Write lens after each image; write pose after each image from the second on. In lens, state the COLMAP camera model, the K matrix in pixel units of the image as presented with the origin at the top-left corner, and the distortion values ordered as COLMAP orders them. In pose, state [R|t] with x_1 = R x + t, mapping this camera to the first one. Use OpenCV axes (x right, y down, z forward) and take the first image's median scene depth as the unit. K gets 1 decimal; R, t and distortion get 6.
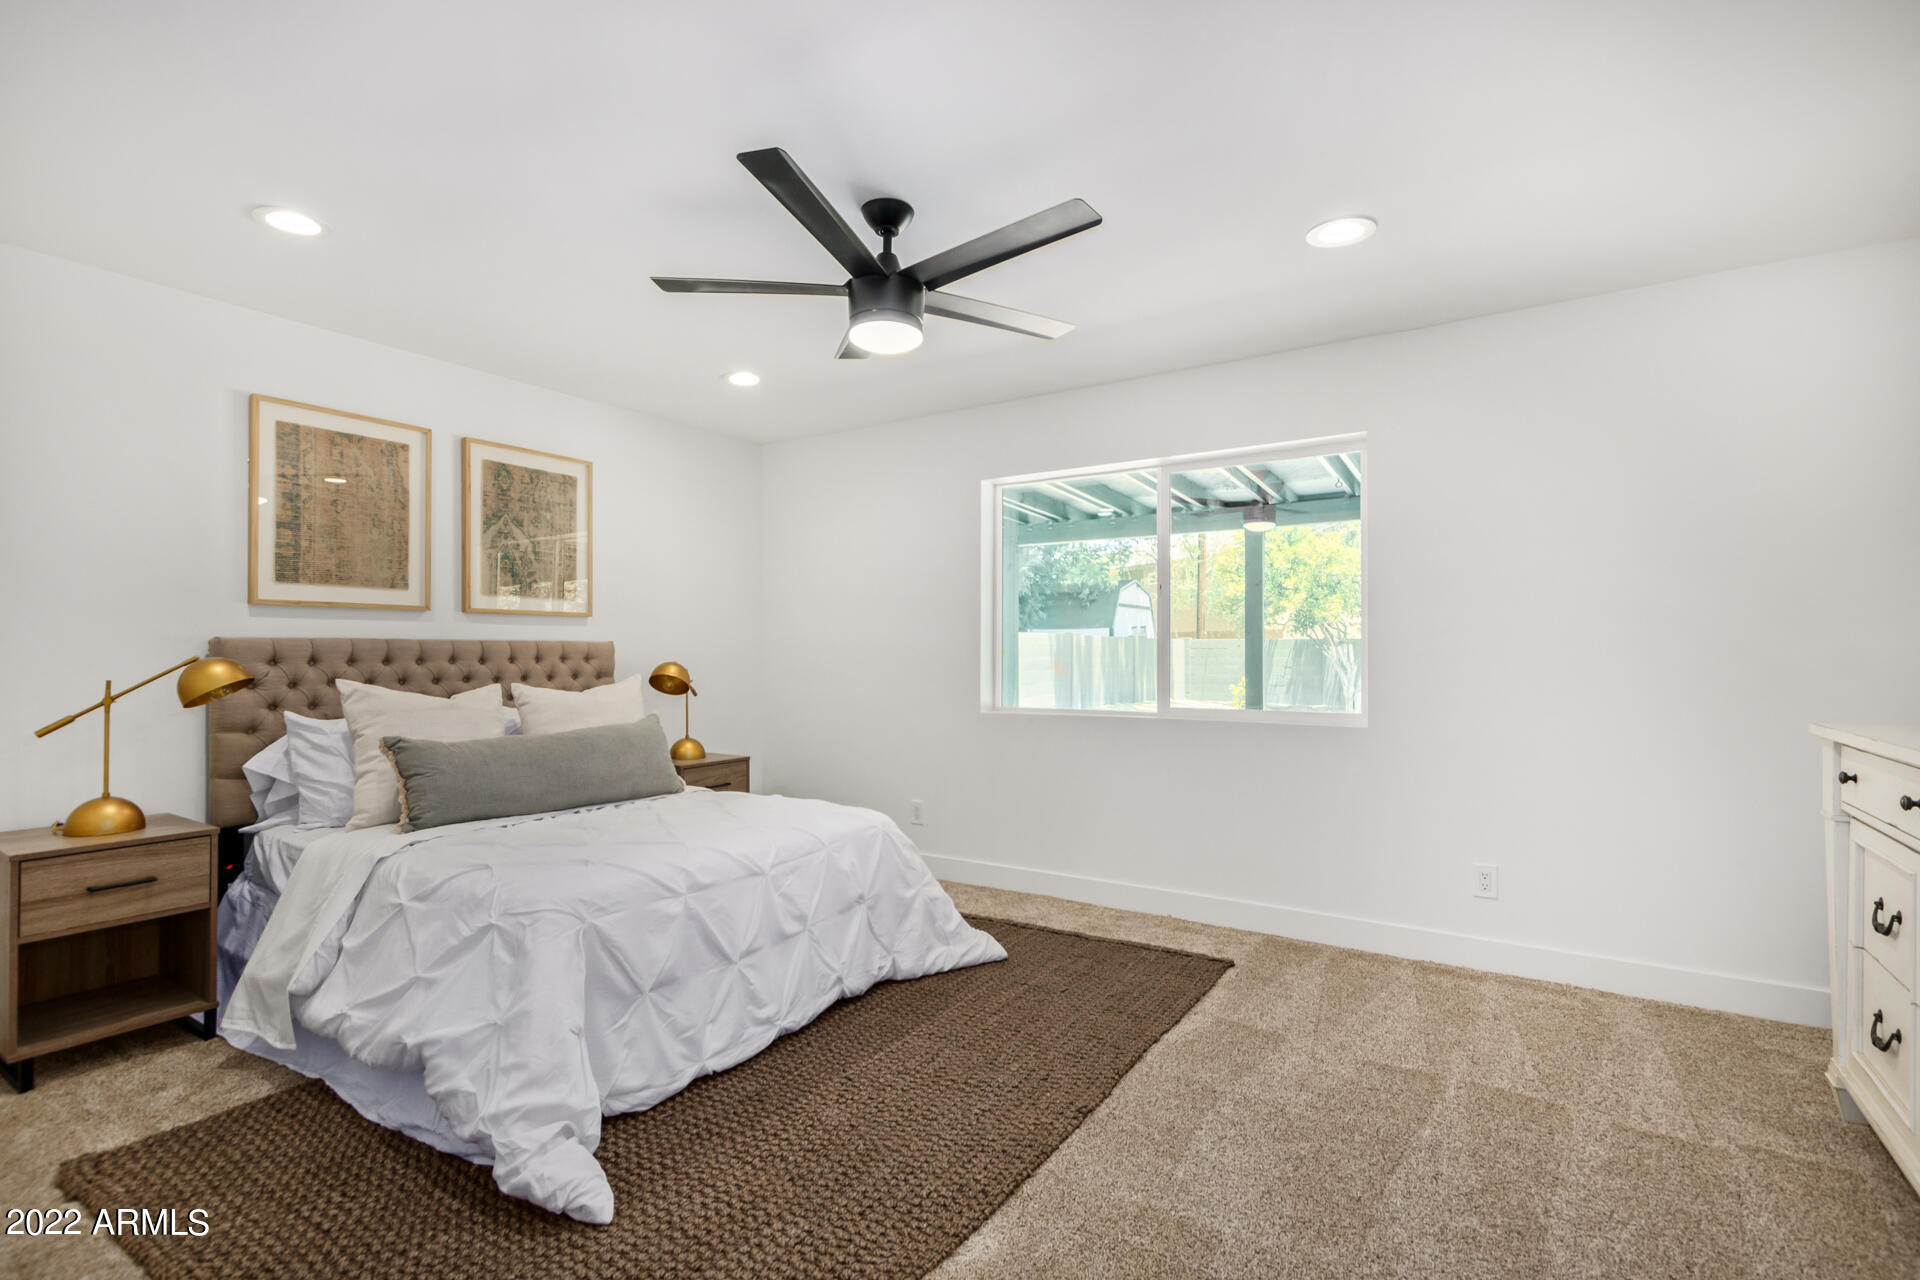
lens RADIAL K [[889.0, 0, 951.5], [0, 889.0, 652.4], [0, 0, 1]] dist [0.004277, 0.000341]
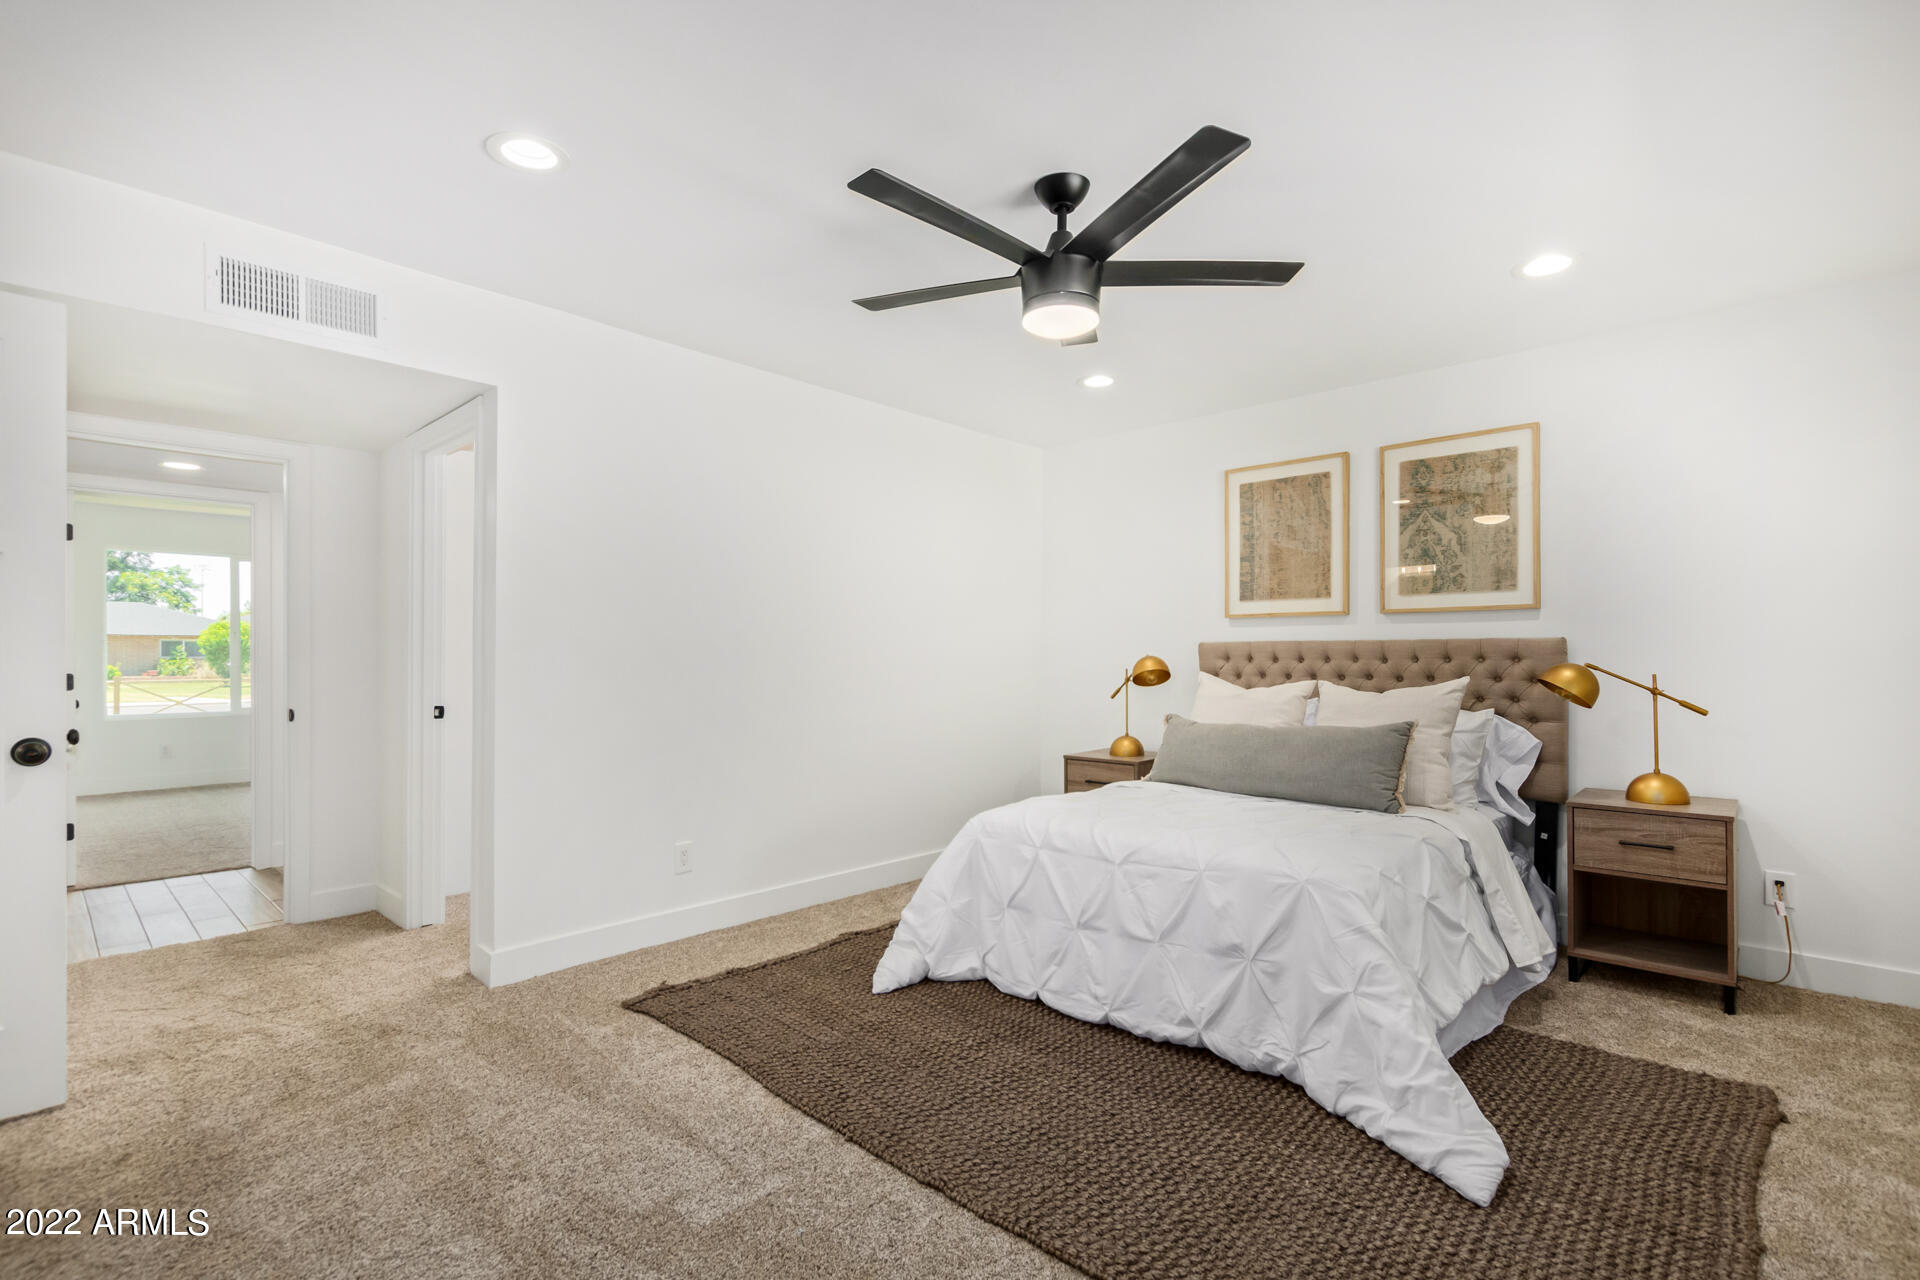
lens RADIAL K [[889.0, 0, 951.1], [0, 889.0, 670.4], [0, 0, 1]] dist [0.004277, 0.000341]
pose [[-0.175733, 0.022158, -0.984189, 0.622510], [0.005501, 0.999753, 0.021526, -0.003464], [0.984423, -0.001632, -0.175811, 0.727930]]
